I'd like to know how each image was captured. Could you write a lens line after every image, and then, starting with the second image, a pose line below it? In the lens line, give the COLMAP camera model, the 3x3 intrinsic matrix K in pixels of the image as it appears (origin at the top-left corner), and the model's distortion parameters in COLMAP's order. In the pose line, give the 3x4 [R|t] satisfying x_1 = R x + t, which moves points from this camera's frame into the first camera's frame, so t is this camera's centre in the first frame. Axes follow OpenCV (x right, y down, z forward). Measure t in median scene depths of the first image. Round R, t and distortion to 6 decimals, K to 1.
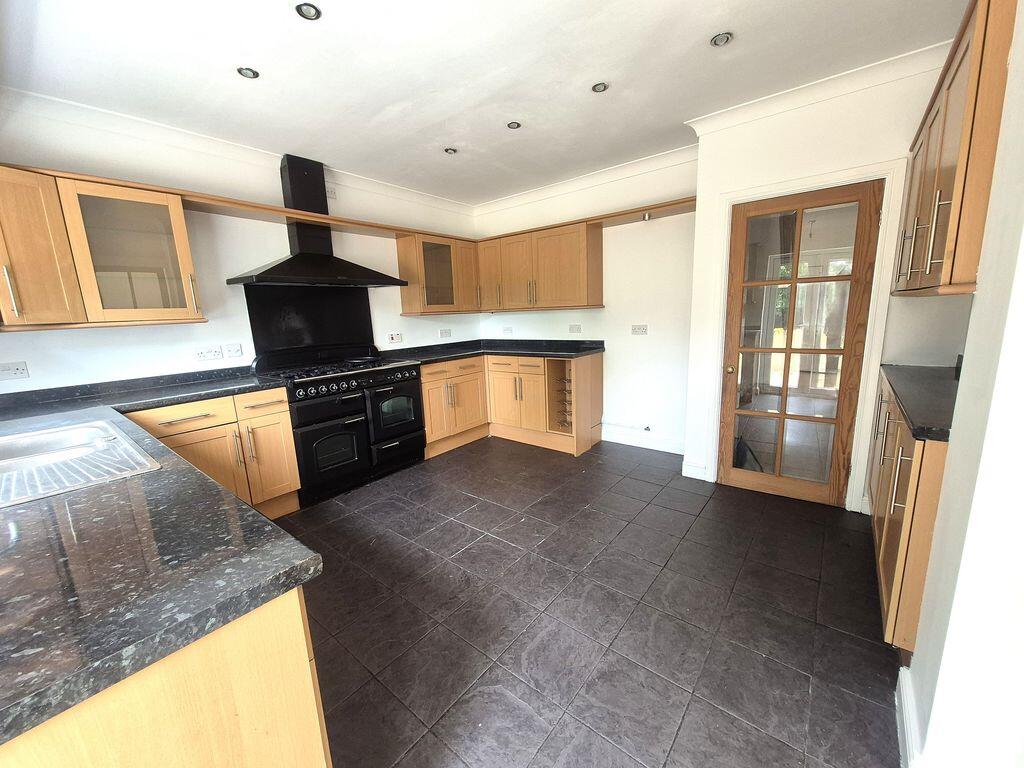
lens RADIAL K [[402.0, 0, 515.8], [0, 402.0, 387.9], [0, 0, 1]] dist [0.004710, -0.001706]
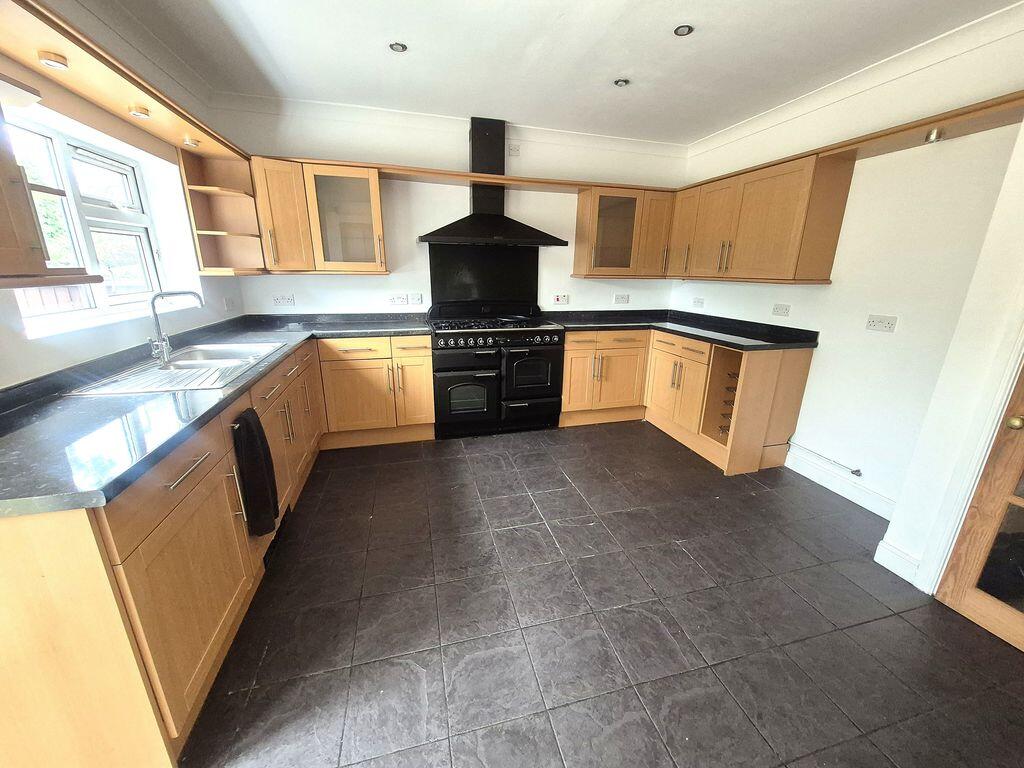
lens RADIAL K [[402.0, 0, 516.3], [0, 402.0, 387.2], [0, 0, 1]] dist [0.004710, -0.001706]
pose [[0.806613, 0.216857, -0.549863, 0.264607], [-0.157047, 0.975459, 0.154327, -0.066191], [0.569835, -0.038128, 0.820874, 0.165219]]
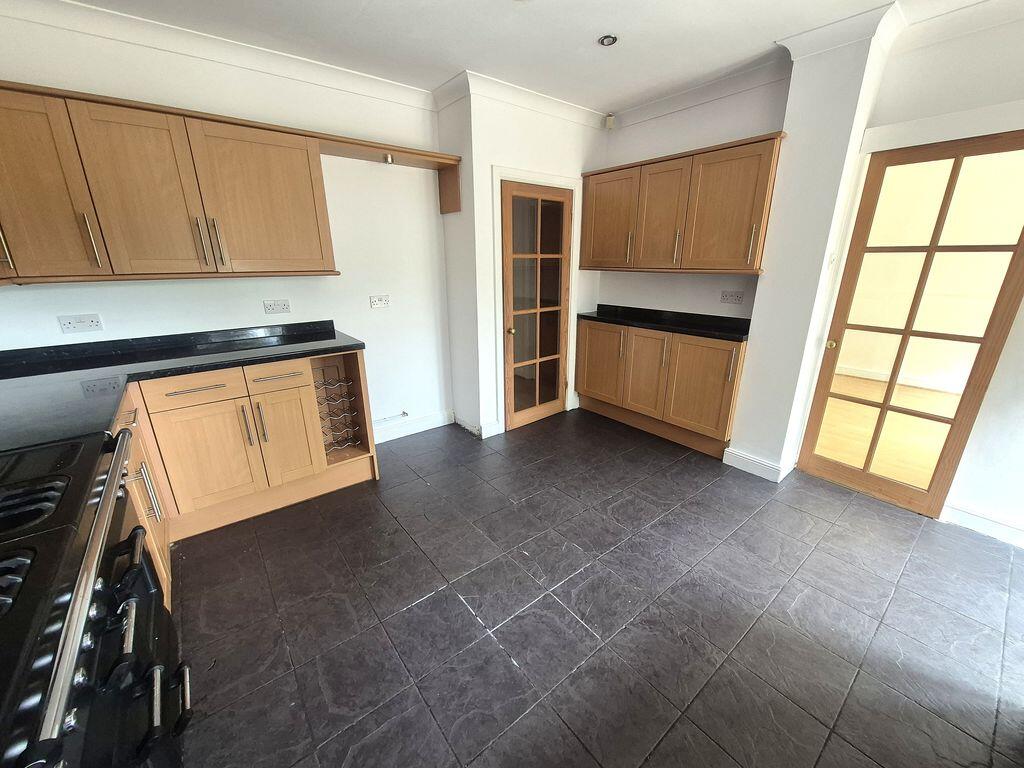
lens RADIAL K [[402.0, 0, 518.6], [0, 402.0, 387.5], [0, 0, 1]] dist [0.004710, -0.001706]
pose [[0.207519, -0.258548, 0.943445, -0.556583], [0.175138, 0.958677, 0.224200, -0.138024], [-0.962425, 0.118707, 0.244225, 0.681068]]
